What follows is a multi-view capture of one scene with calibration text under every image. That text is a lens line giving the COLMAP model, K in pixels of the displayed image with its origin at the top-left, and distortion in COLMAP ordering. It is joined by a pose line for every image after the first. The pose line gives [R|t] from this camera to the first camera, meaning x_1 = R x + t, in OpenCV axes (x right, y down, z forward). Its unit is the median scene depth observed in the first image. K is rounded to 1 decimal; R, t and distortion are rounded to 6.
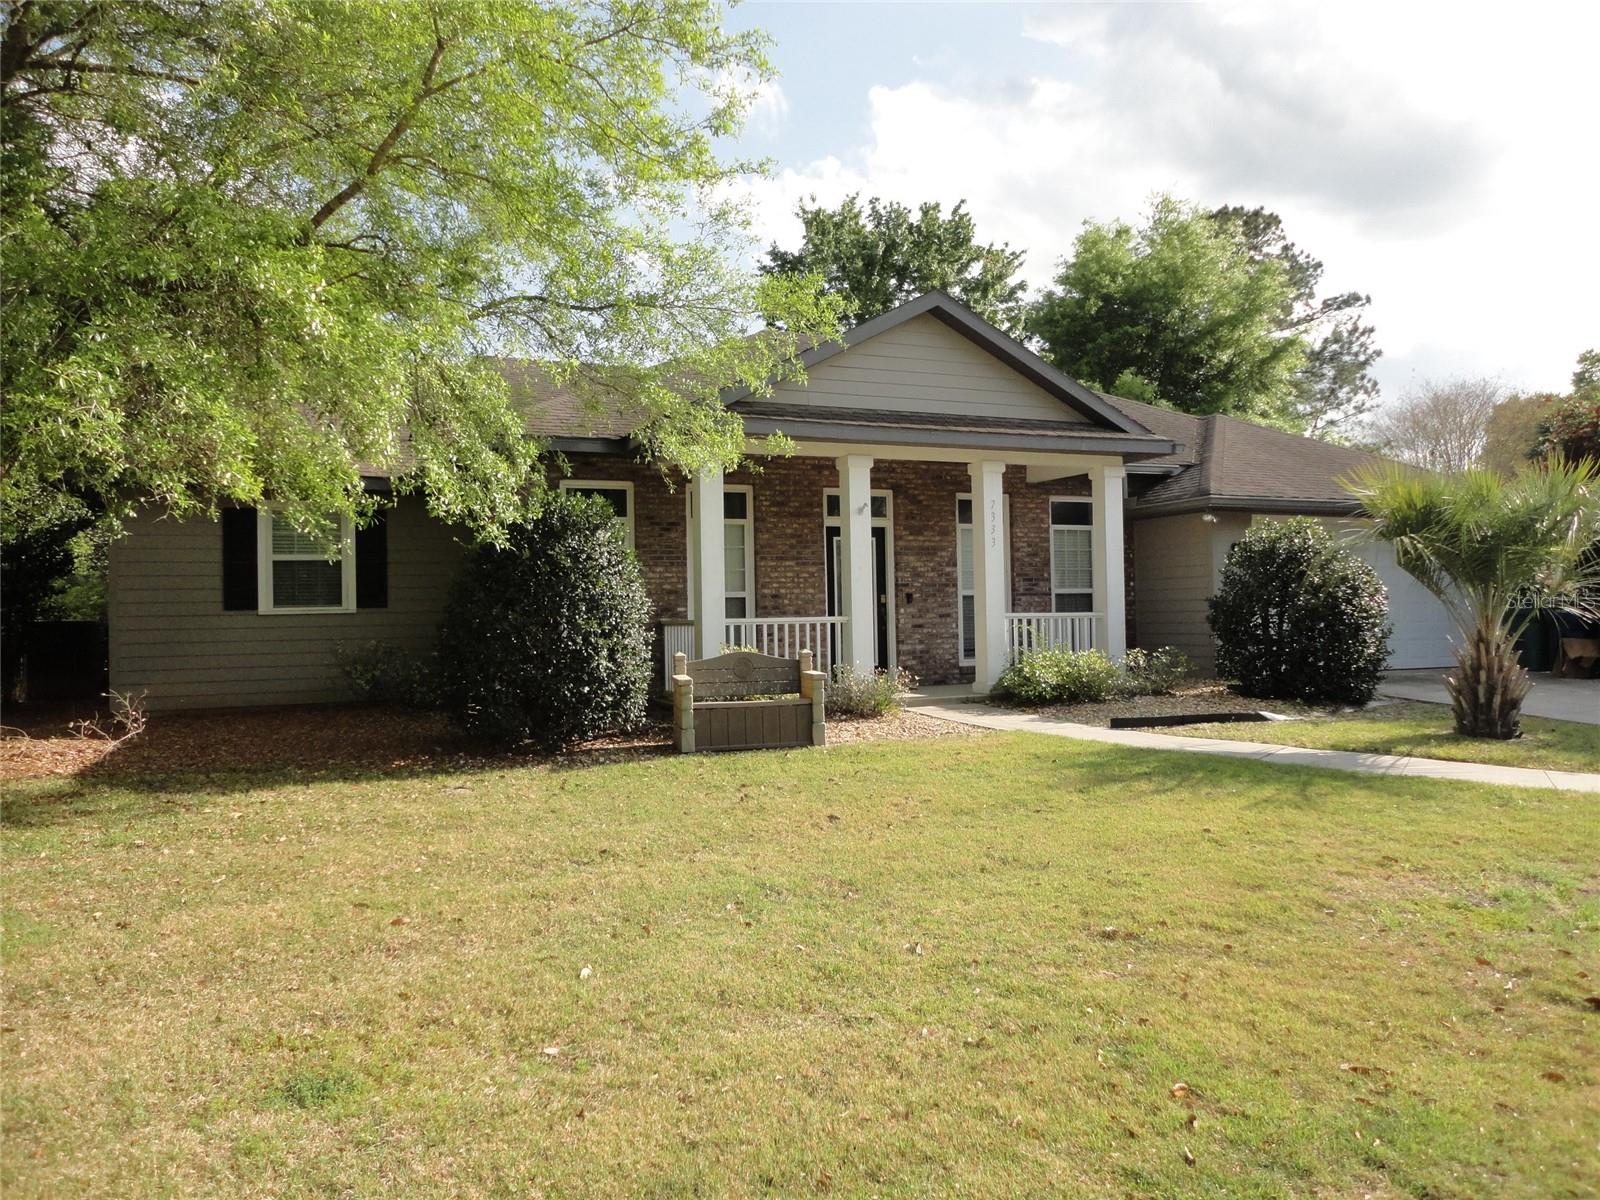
lens RADIAL K [[1162.3, 0, 801.5], [0, 1162.3, 601.1], [0, 0, 1]] dist [0.012188, 0.001794]
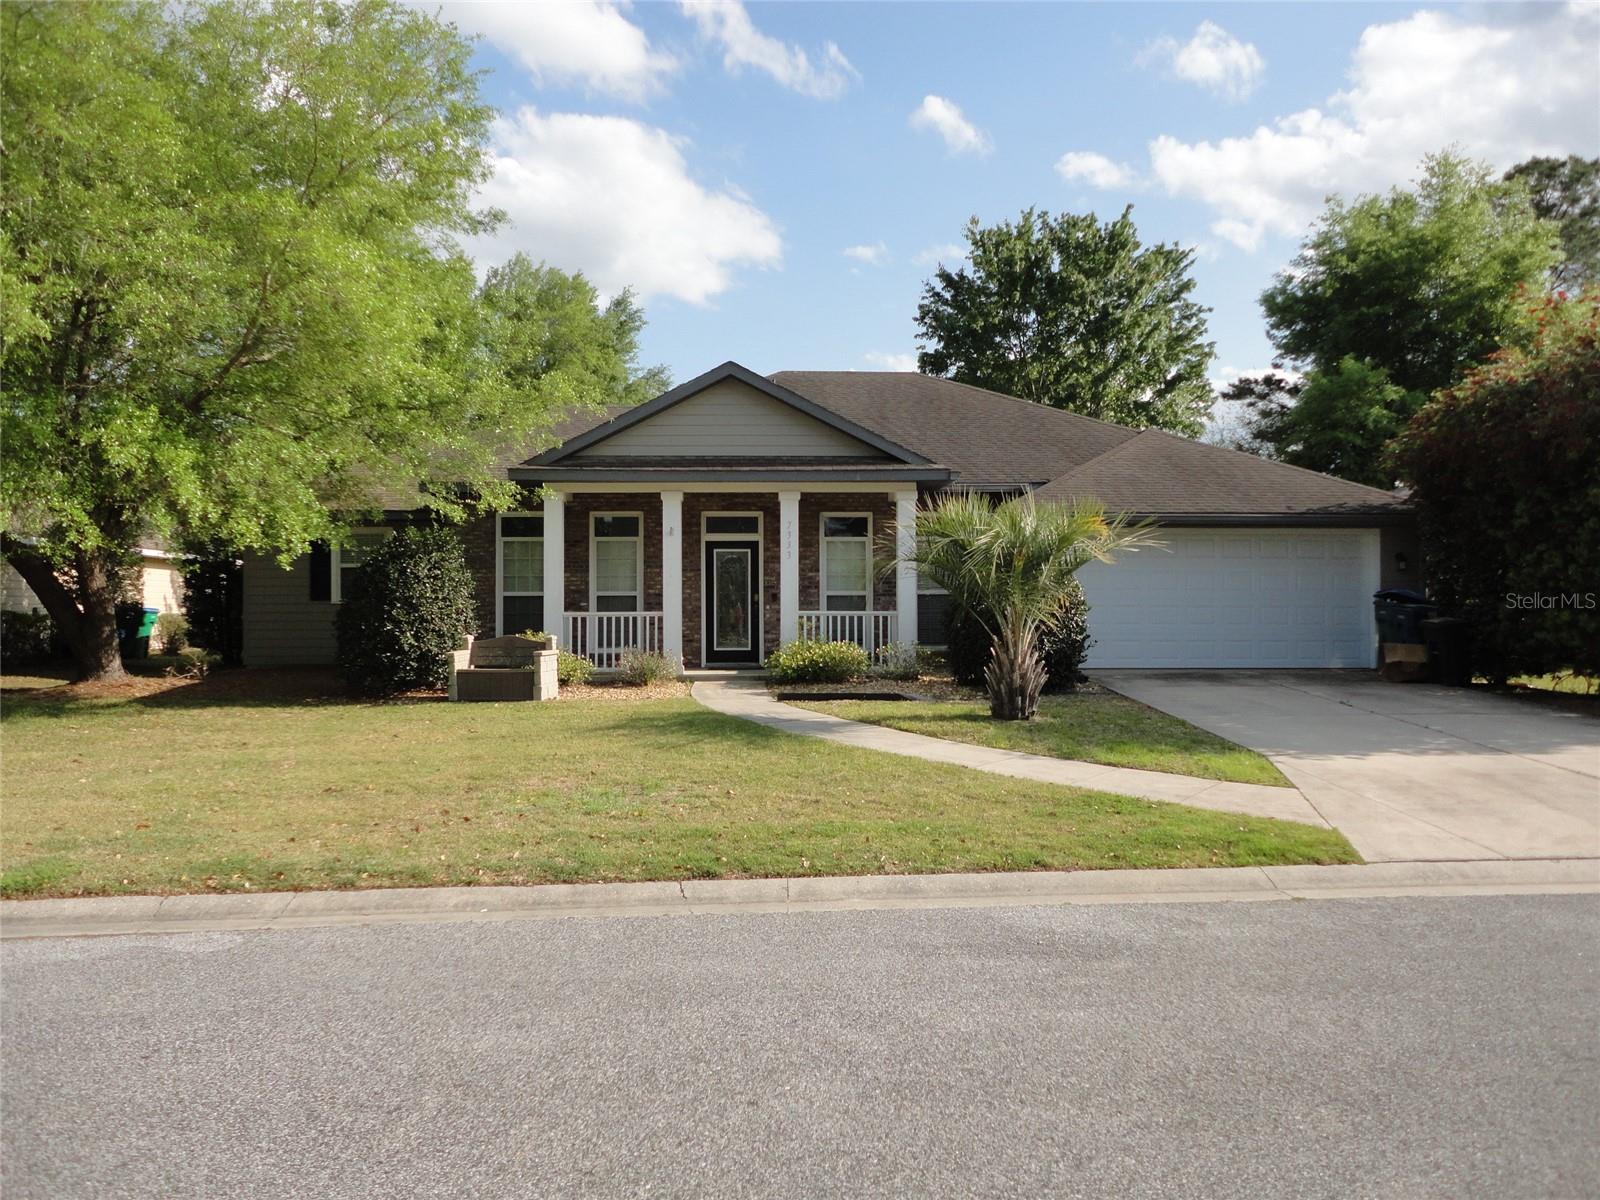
lens RADIAL K [[1162.3, 0, 797.7], [0, 1162.3, 599.4], [0, 0, 1]] dist [0.012188, 0.001794]
pose [[0.935933, 0.012272, -0.351964, 0.606815], [-0.008614, 0.999891, 0.011958, -0.016915], [0.352072, -0.008160, 0.935937, -0.181416]]
